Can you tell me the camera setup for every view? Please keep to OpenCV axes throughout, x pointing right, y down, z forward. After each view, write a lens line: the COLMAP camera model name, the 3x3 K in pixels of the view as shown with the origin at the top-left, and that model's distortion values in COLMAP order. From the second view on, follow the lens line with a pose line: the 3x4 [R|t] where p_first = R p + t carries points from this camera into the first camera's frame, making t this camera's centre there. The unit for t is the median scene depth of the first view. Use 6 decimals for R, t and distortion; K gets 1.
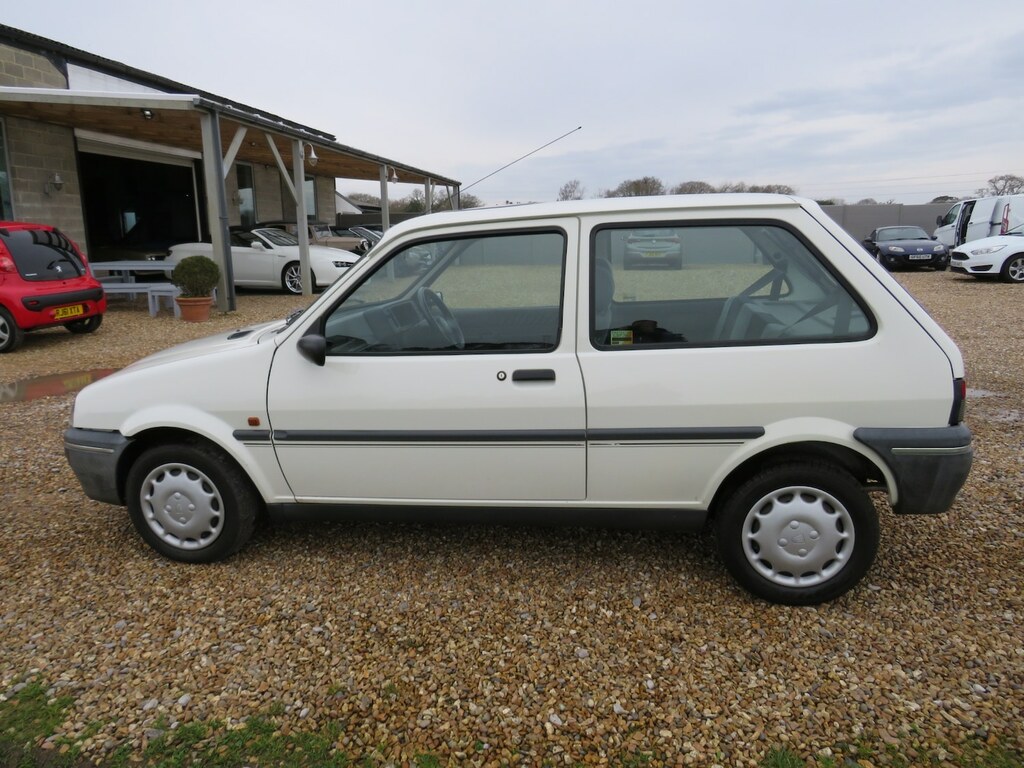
lens RADIAL K [[712.1, 0, 512.0], [0, 712.1, 384.0], [0, 0, 1]] dist [-0.023861, 0.003437]
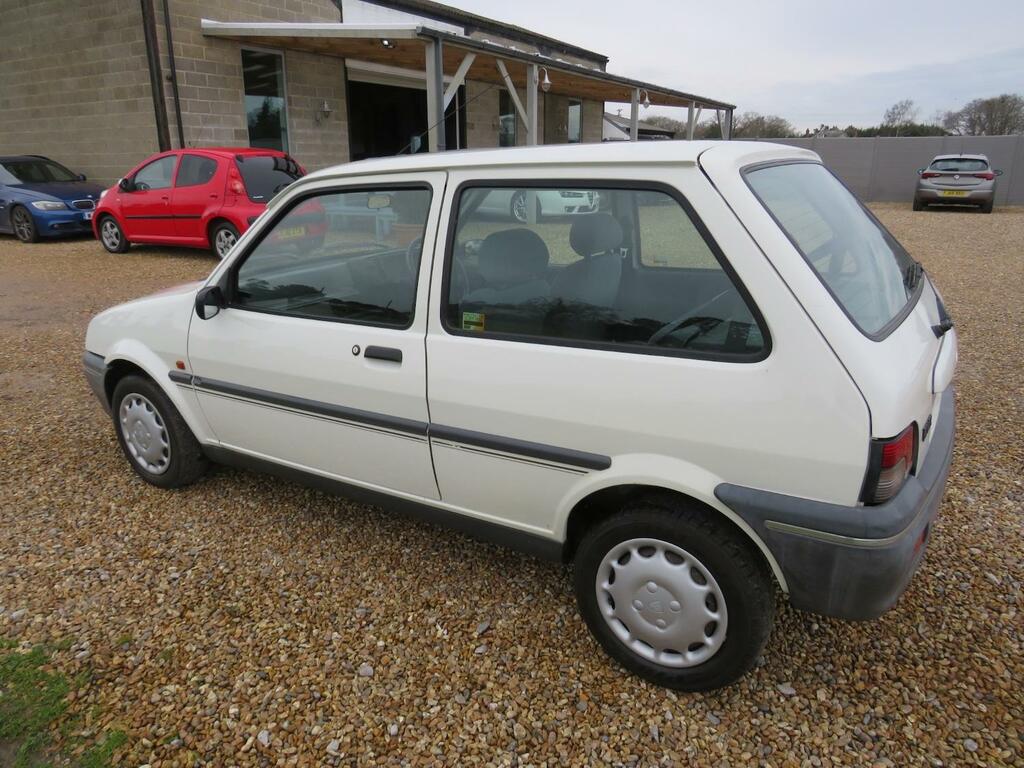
lens RADIAL K [[713.4, 0, 503.2], [0, 713.4, 388.3], [0, 0, 1]] dist [-0.020786, 0.007474]
pose [[0.920731, 0.132411, -0.367044, 0.450112], [-0.093878, 0.988203, 0.121003, -0.082737], [0.378736, -0.076954, 0.922300, 0.216757]]
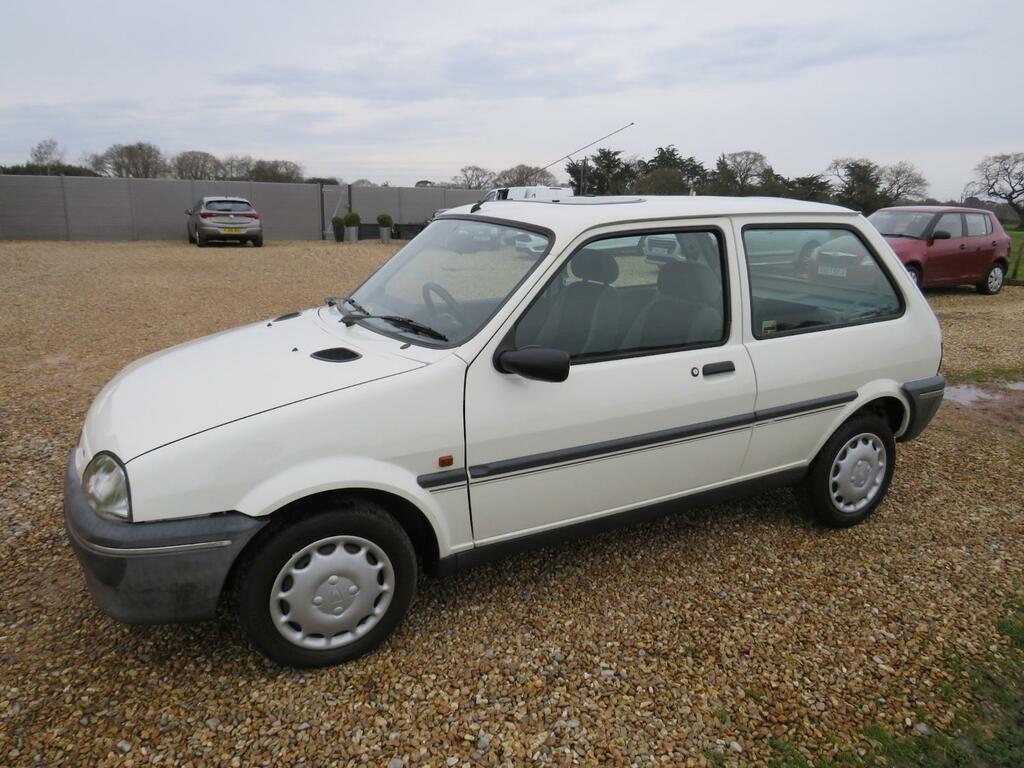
lens RADIAL K [[712.1, 0, 512.0], [0, 712.1, 384.0], [0, 0, 1]] dist [-0.023861, 0.003437]
pose [[0.800302, -0.113385, 0.588779, -0.759610], [0.093473, 0.993545, 0.064279, -0.077593], [-0.592266, 0.003592, 0.805734, 0.302656]]
